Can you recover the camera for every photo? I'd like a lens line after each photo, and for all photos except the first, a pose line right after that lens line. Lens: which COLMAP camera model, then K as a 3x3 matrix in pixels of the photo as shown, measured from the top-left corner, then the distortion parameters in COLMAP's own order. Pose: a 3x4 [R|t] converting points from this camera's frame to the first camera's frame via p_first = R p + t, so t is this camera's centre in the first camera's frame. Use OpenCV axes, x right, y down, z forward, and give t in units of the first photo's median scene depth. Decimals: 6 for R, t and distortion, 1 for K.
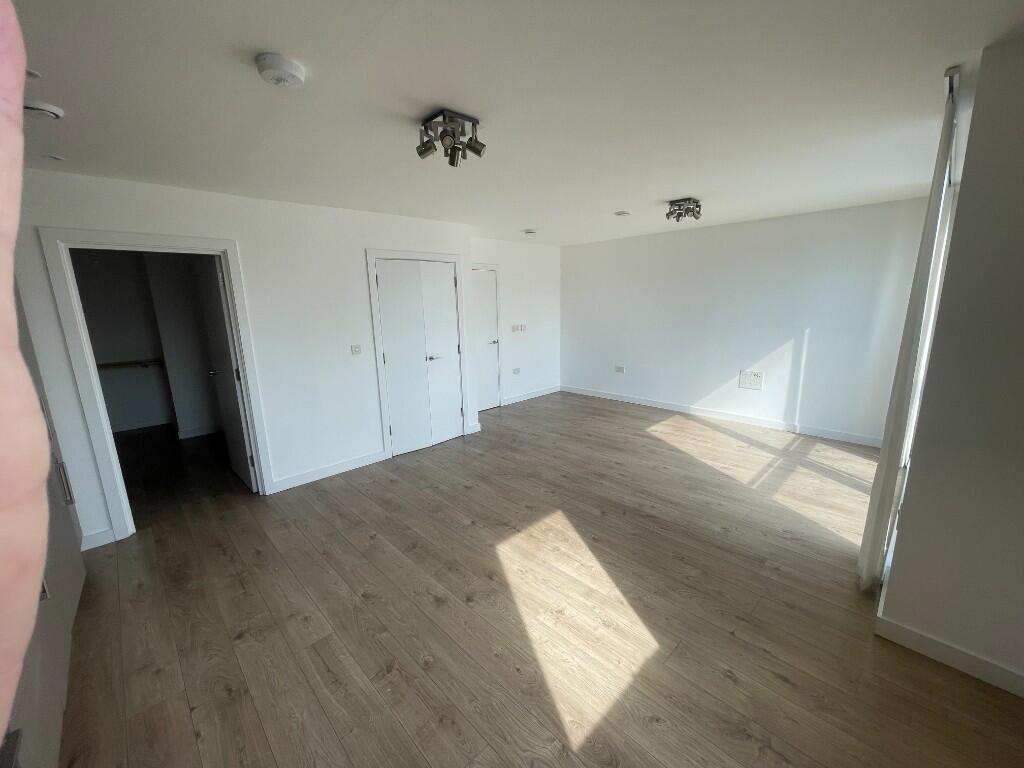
lens RADIAL K [[412.8, 0, 512.0], [0, 412.8, 387.6], [0, 0, 1]] dist [-0.004329, 0.000057]
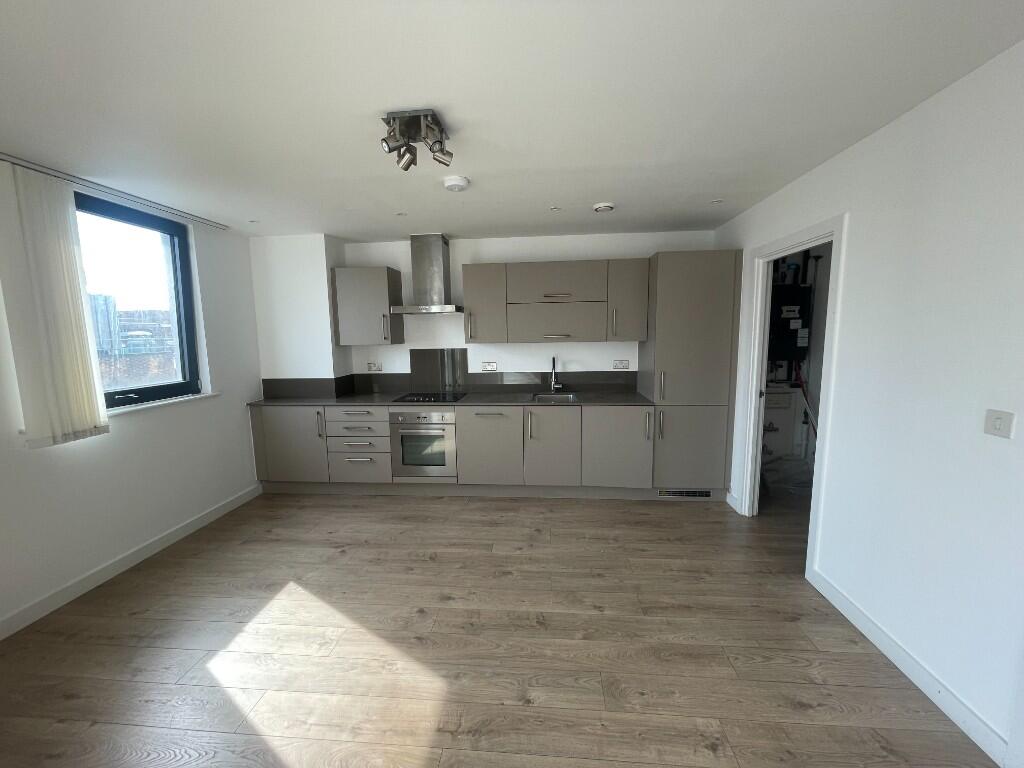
lens RADIAL K [[412.8, 0, 512.2], [0, 412.8, 384.8], [0, 0, 1]] dist [-0.004329, 0.000057]
pose [[-0.755985, 0.119098, -0.643664, 0.195152], [-0.103611, 0.949142, 0.297312, -0.208300], [0.646337, 0.291454, -0.705197, 1.074707]]
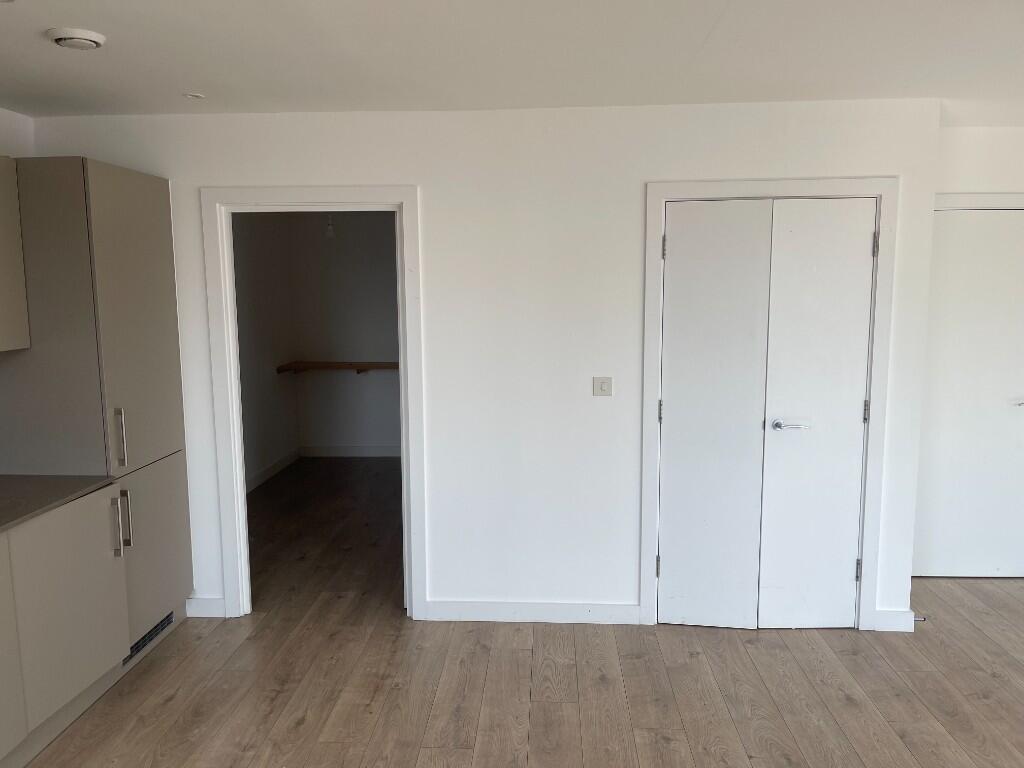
lens RADIAL K [[775.1, 0, 504.4], [0, 775.1, 385.5], [0, 0, 1]] dist [0.050077, -0.061357]
pose [[0.675628, 0.117823, -0.727767, 0.241712], [-0.163406, 0.986526, 0.008016, -0.090237], [0.718905, 0.113506, 0.685778, 0.308652]]
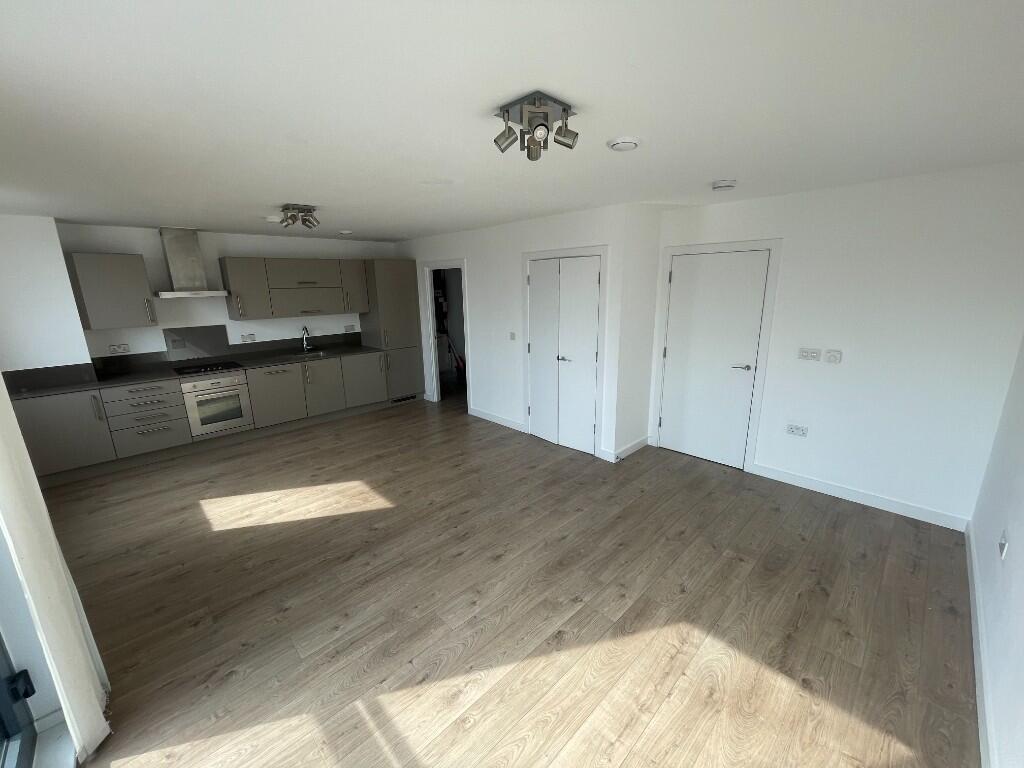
lens RADIAL K [[412.8, 0, 513.8], [0, 412.8, 386.6], [0, 0, 1]] dist [-0.004329, 0.000057]
pose [[0.004503, 0.265554, -0.964085, 0.960600], [-0.193299, 0.946143, 0.259709, -0.302500], [0.981130, 0.185187, 0.055592, 1.066520]]
